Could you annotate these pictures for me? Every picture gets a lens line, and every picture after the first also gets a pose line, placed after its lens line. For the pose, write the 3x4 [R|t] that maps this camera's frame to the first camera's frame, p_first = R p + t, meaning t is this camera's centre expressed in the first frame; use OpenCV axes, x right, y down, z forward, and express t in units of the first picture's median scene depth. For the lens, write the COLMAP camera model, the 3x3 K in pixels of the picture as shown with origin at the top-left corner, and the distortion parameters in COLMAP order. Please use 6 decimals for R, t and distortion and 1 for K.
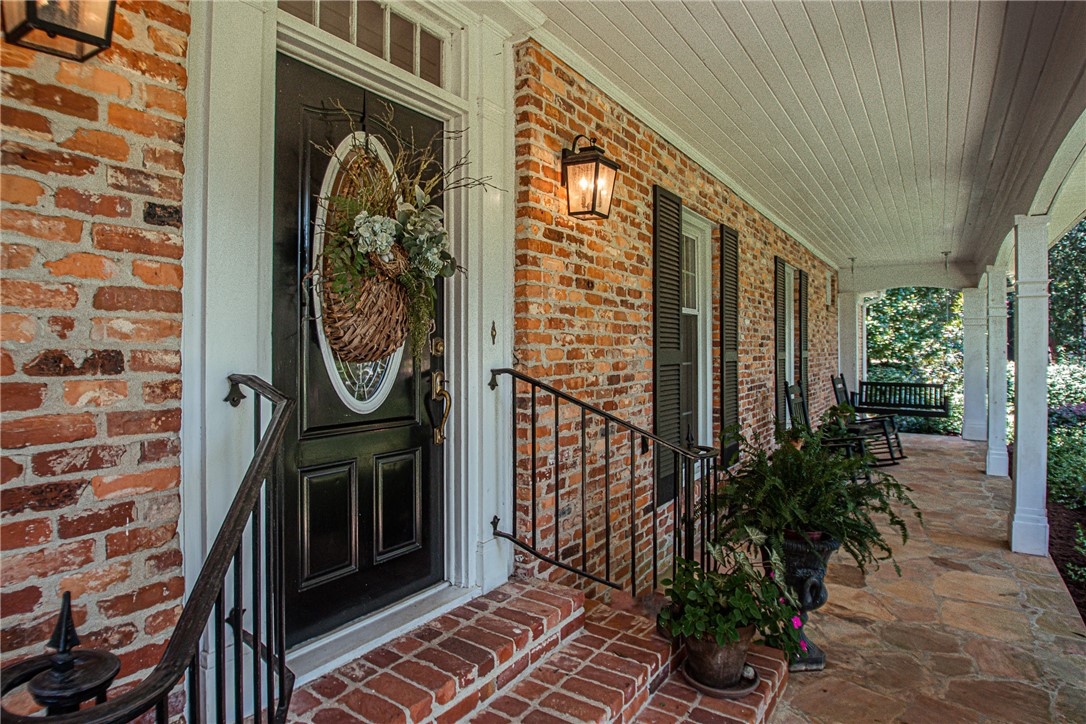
lens RADIAL K [[599.2, 0, 515.8], [0, 599.2, 340.5], [0, 0, 1]] dist [-0.050237, 0.003277]
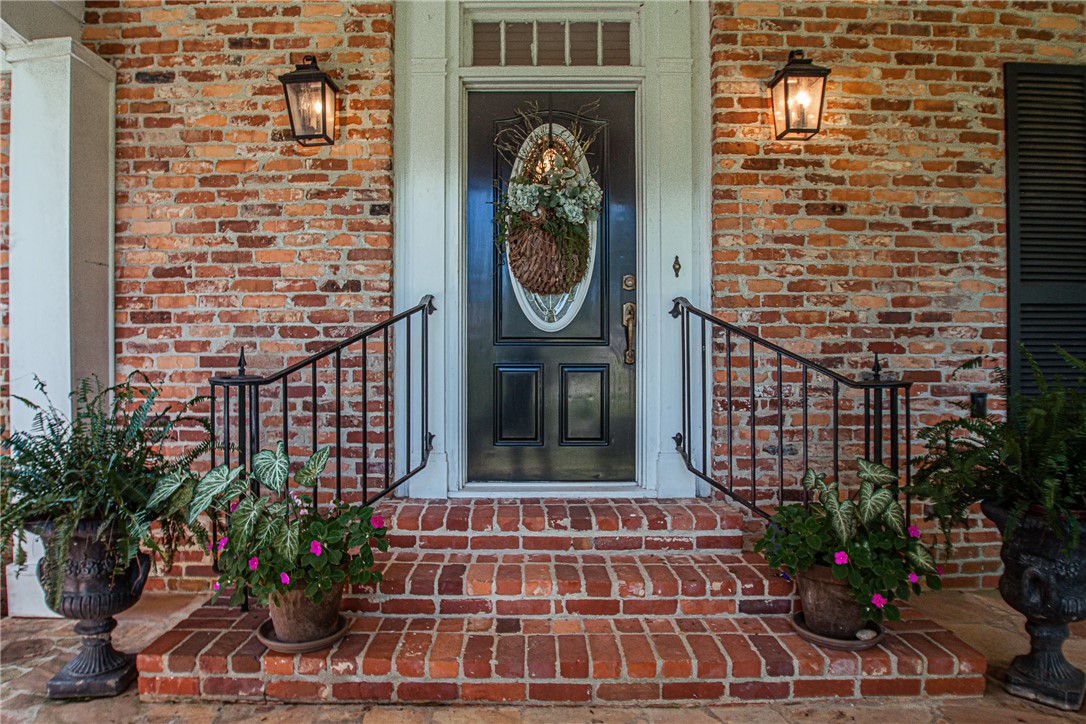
lens RADIAL K [[659.5, 0, 540.1], [0, 659.5, 360.0], [0, 0, 1]] dist [-0.051715, 0.001280]
pose [[0.597757, 0.000601, -0.801677, 0.677540], [0.012952, 0.999862, 0.010407, 0.123891], [0.801573, -0.016604, 0.597666, 0.063205]]
